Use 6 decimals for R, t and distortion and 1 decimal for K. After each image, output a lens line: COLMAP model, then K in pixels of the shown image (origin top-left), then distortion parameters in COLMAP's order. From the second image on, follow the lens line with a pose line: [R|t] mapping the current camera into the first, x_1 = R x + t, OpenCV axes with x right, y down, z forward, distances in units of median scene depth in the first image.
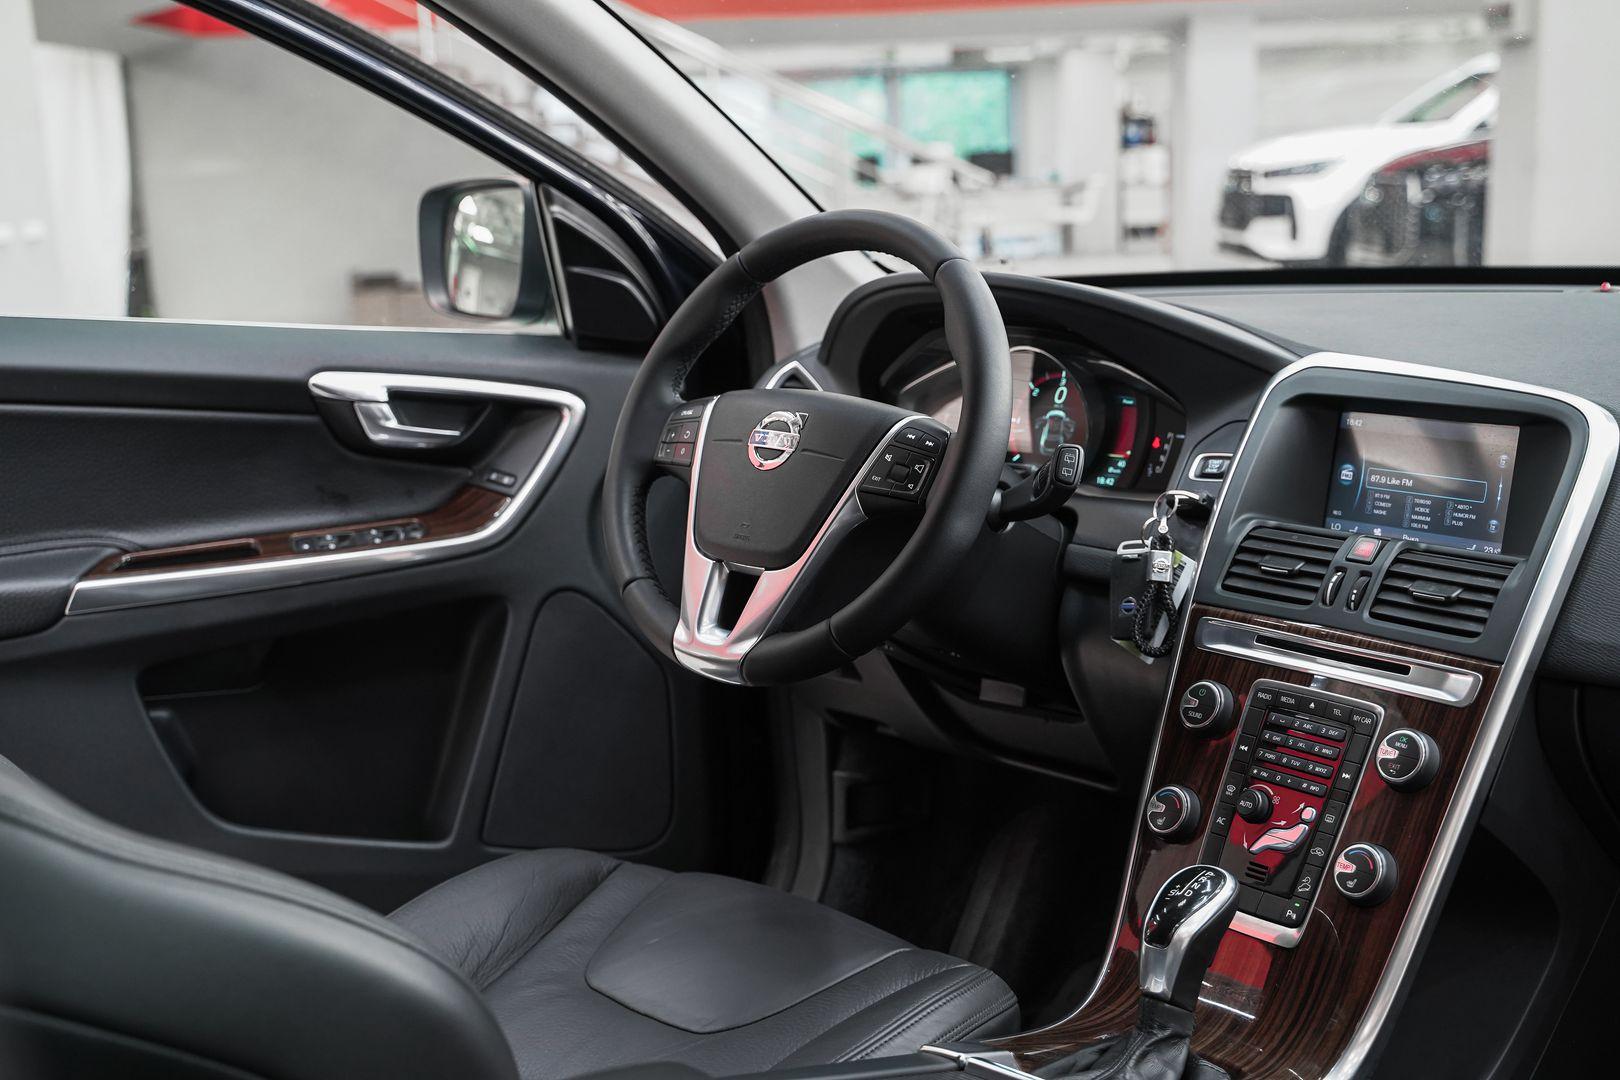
lens RADIAL K [[1937.5, 0, 810.0], [0, 1937.5, 540.0], [0, 0, 1]] dist [0.020494, 0.028581]
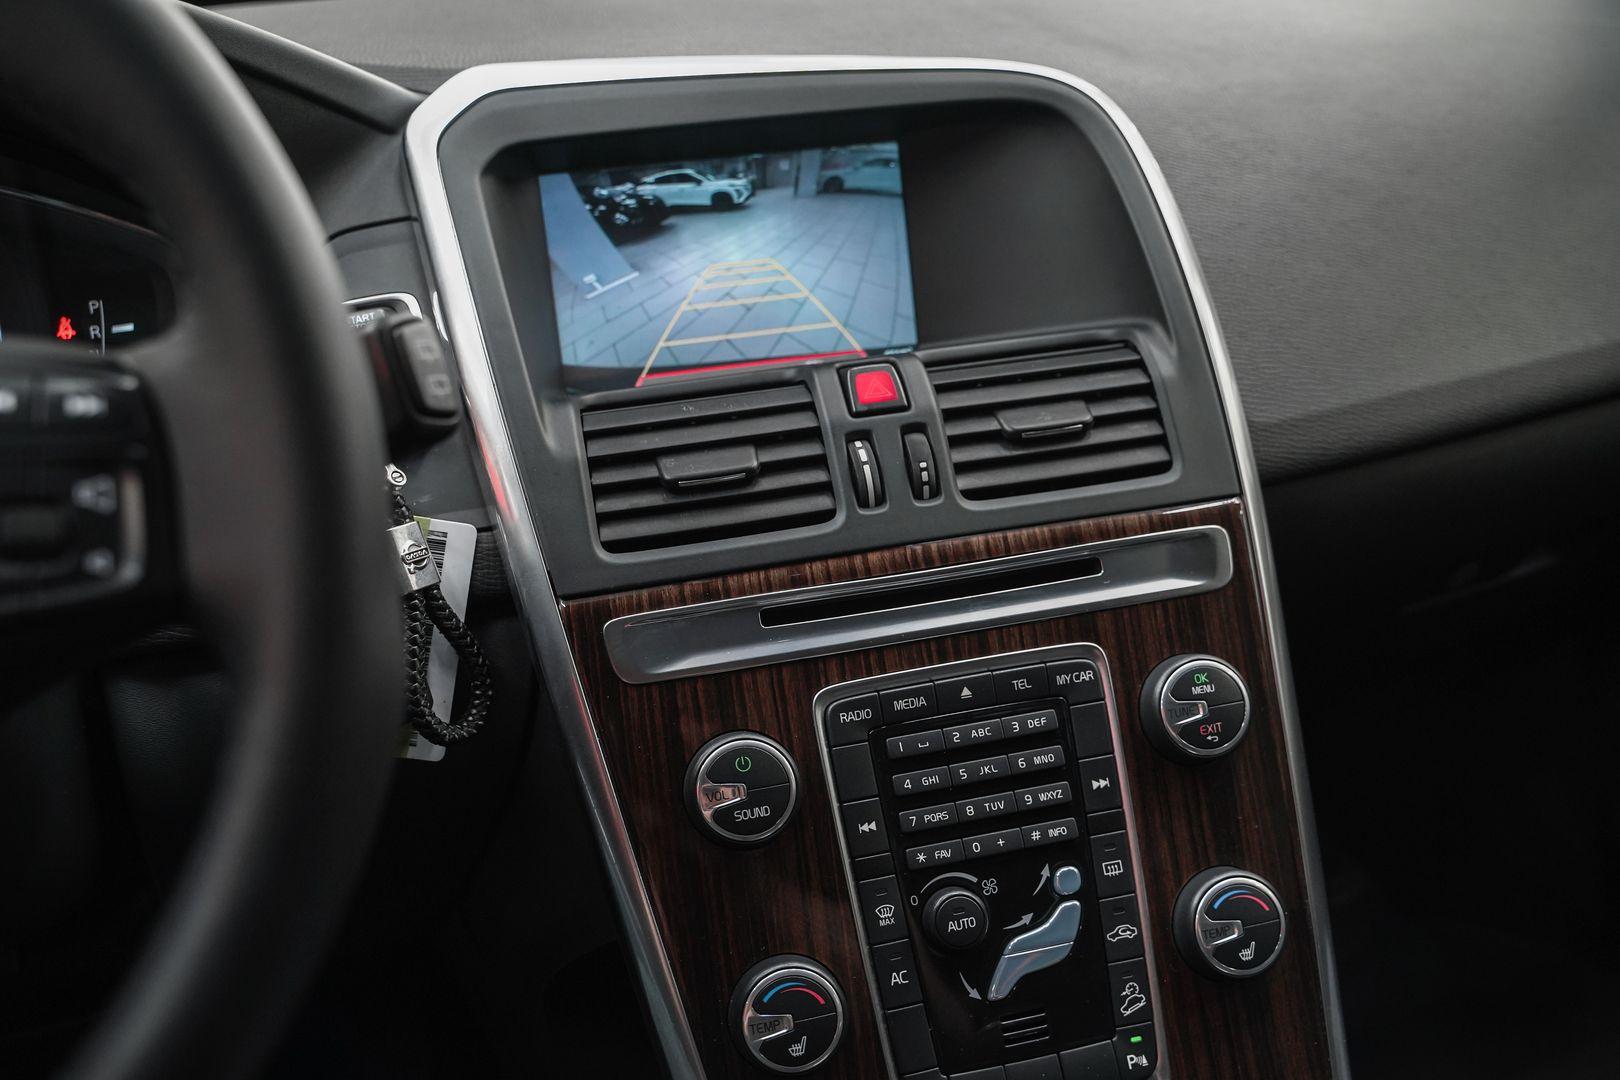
lens RADIAL K [[1539.2, 0, 810.0], [0, 1539.2, 540.0], [0, 0, 1]] dist [-0.055311, 0.008236]
pose [[0.406544, -0.321378, 0.855241, -0.090470], [0.223228, 0.942660, 0.248115, -0.059439], [-0.885941, 0.090044, 0.454973, 0.756053]]
